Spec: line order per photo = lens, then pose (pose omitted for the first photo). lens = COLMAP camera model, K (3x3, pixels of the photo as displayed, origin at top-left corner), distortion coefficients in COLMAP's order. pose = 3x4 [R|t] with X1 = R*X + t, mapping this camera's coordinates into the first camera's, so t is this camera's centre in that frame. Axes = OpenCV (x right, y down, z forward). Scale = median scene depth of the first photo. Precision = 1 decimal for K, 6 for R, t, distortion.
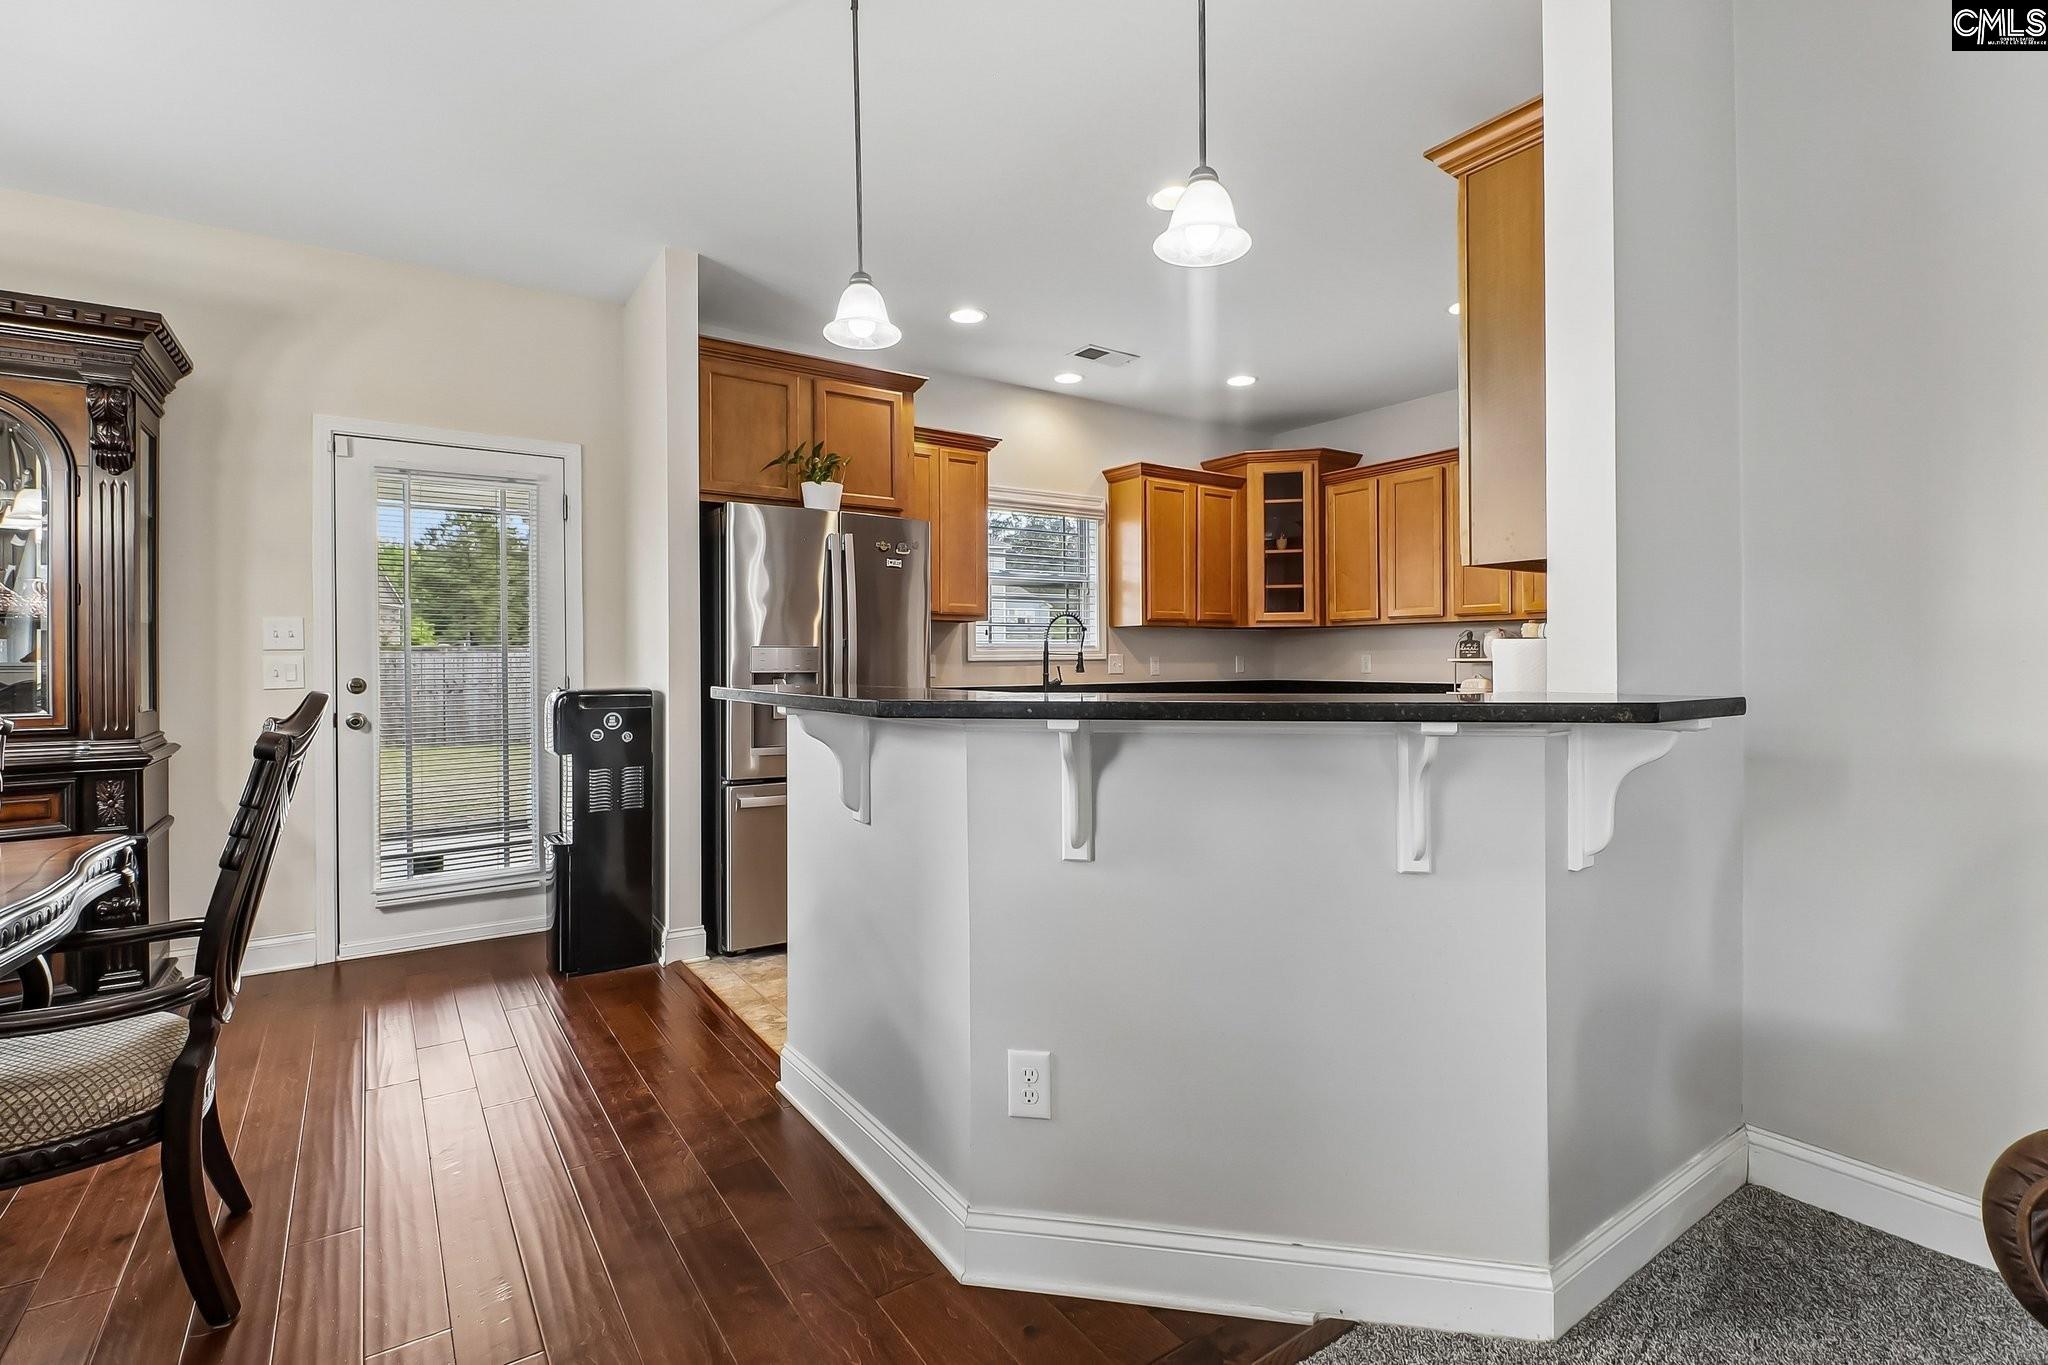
lens RADIAL K [[945.3, 0, 1025.6], [0, 945.3, 664.8], [0, 0, 1]] dist [0.008125, -0.011059]
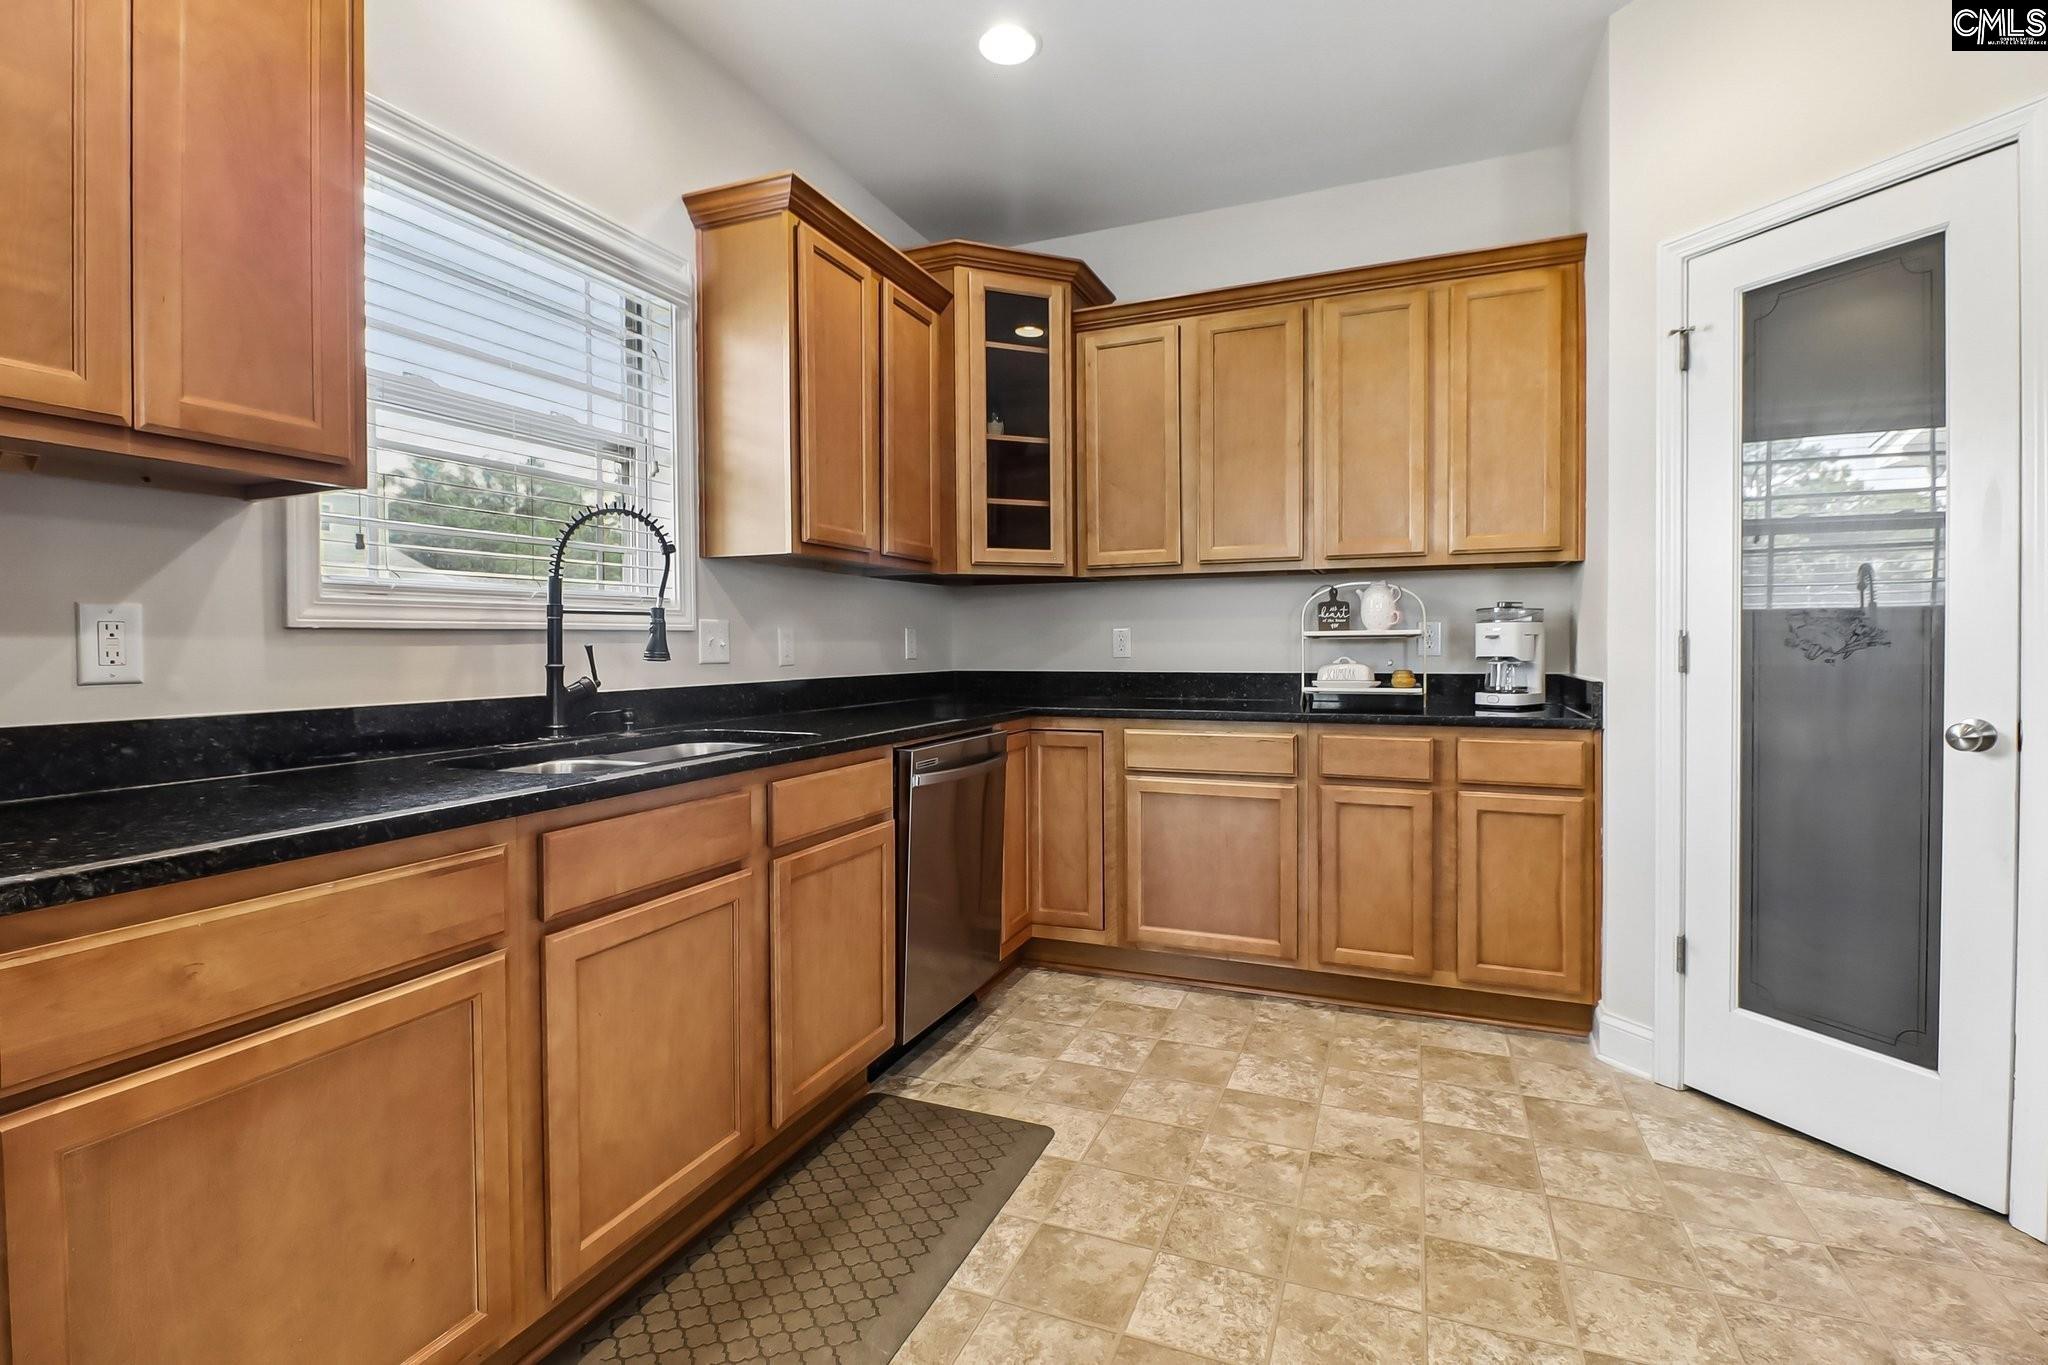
lens RADIAL K [[945.3, 0, 1031.5], [0, 945.3, 664.3], [0, 0, 1]] dist [0.008125, -0.011059]
pose [[0.840166, -0.011949, 0.542197, -0.022376], [0.004982, 0.999885, 0.014316, 0.004370], [-0.542306, -0.009327, 0.840129, 0.541629]]
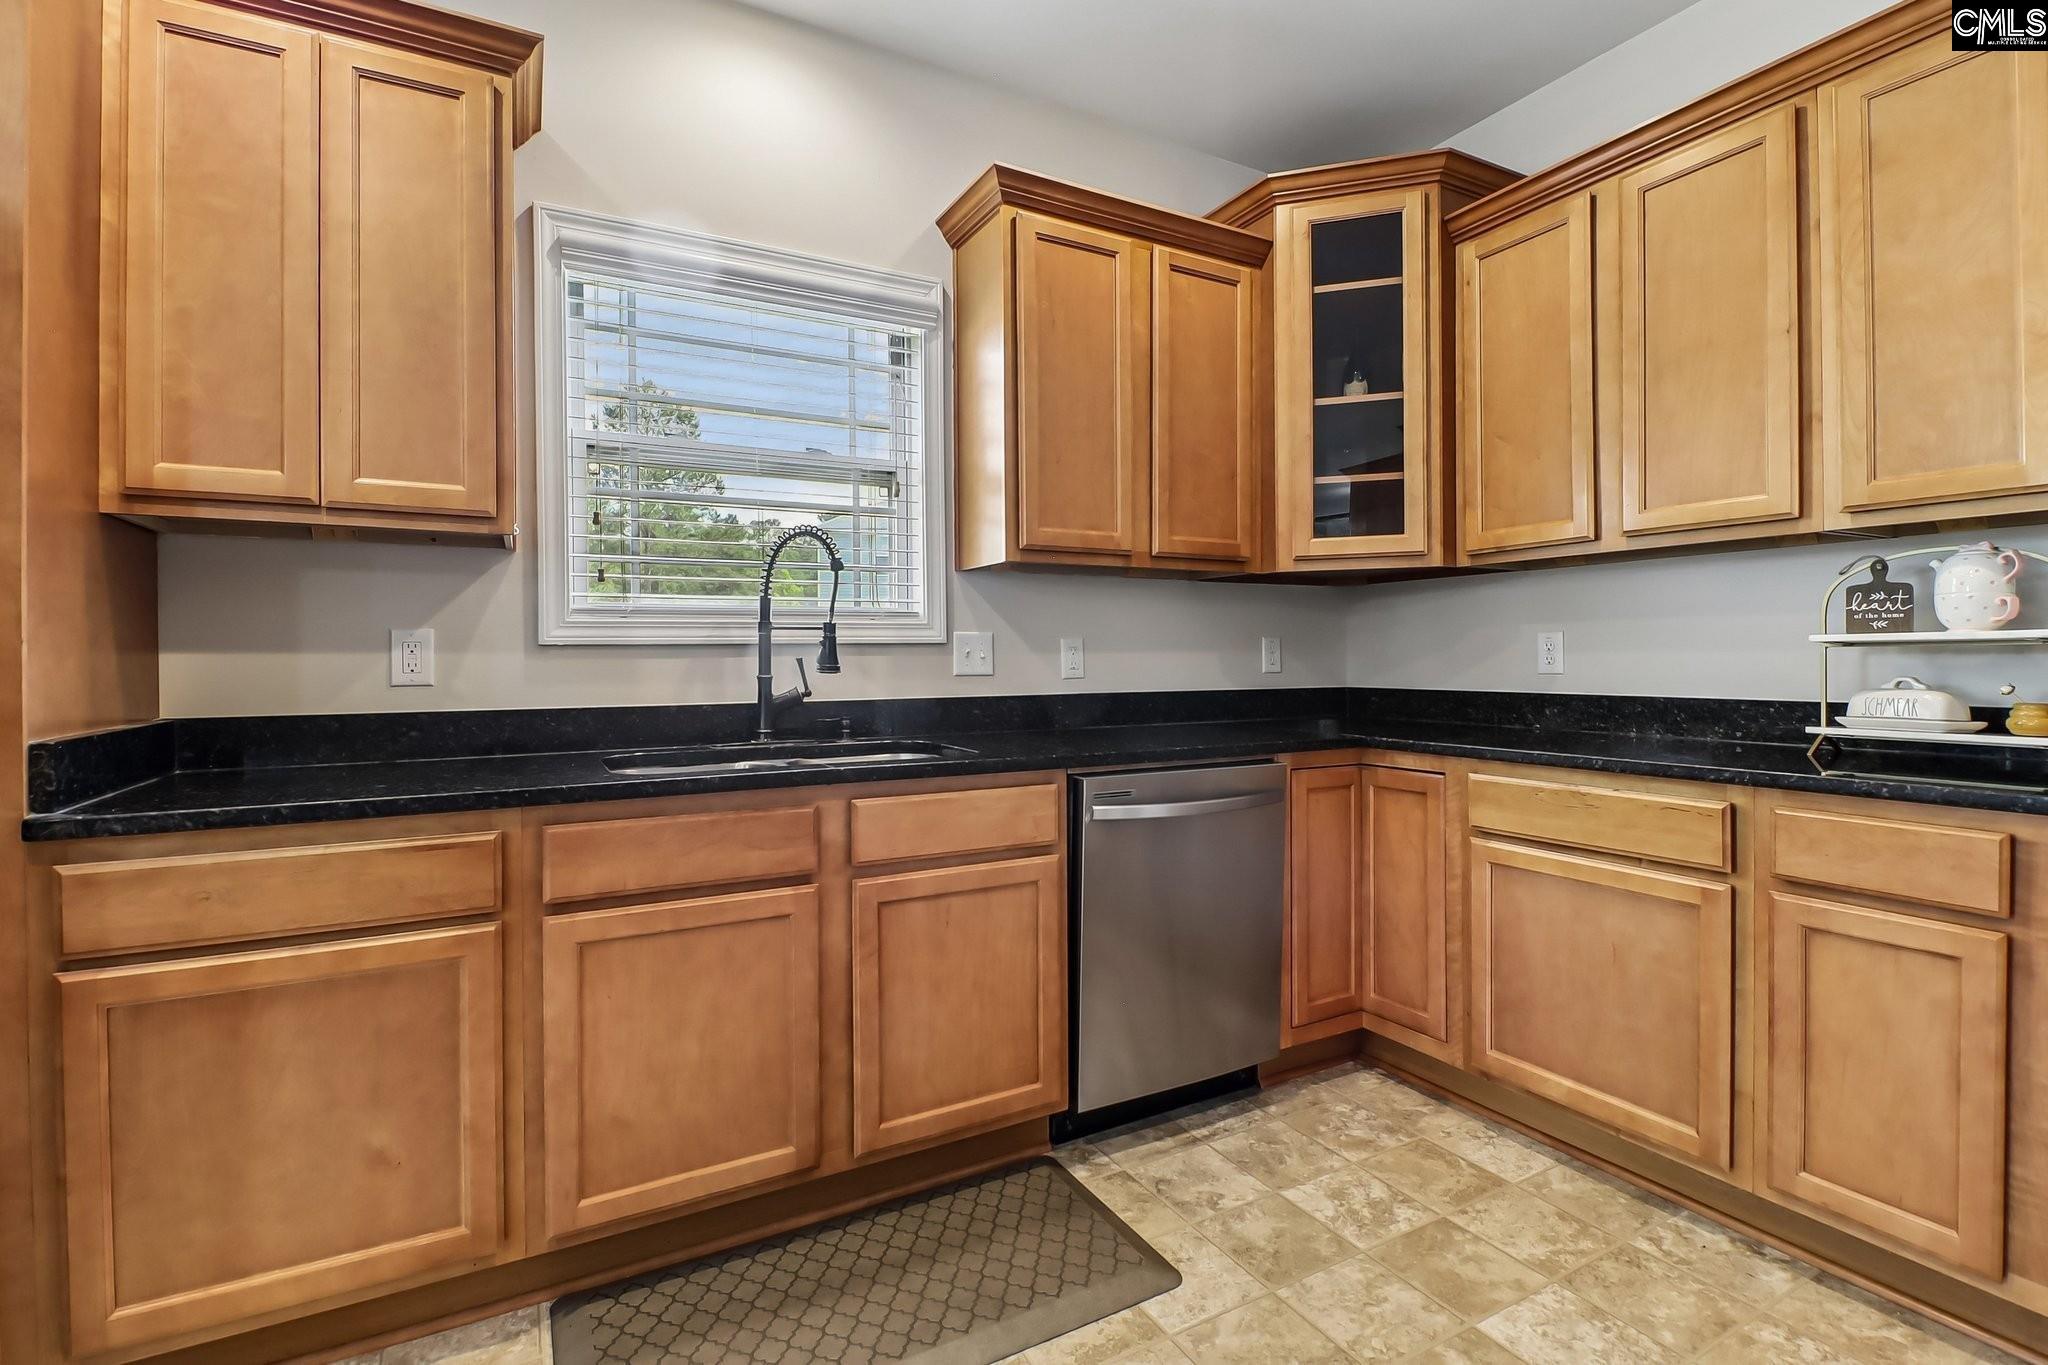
lens RADIAL K [[945.3, 0, 1020.6], [0, 945.3, 666.8], [0, 0, 1]] dist [0.008125, -0.011059]
pose [[0.993955, -0.000839, -0.109789, 0.168788], [0.001302, 0.999991, 0.004139, 0.003587], [0.109784, -0.004257, 0.993946, 0.555105]]
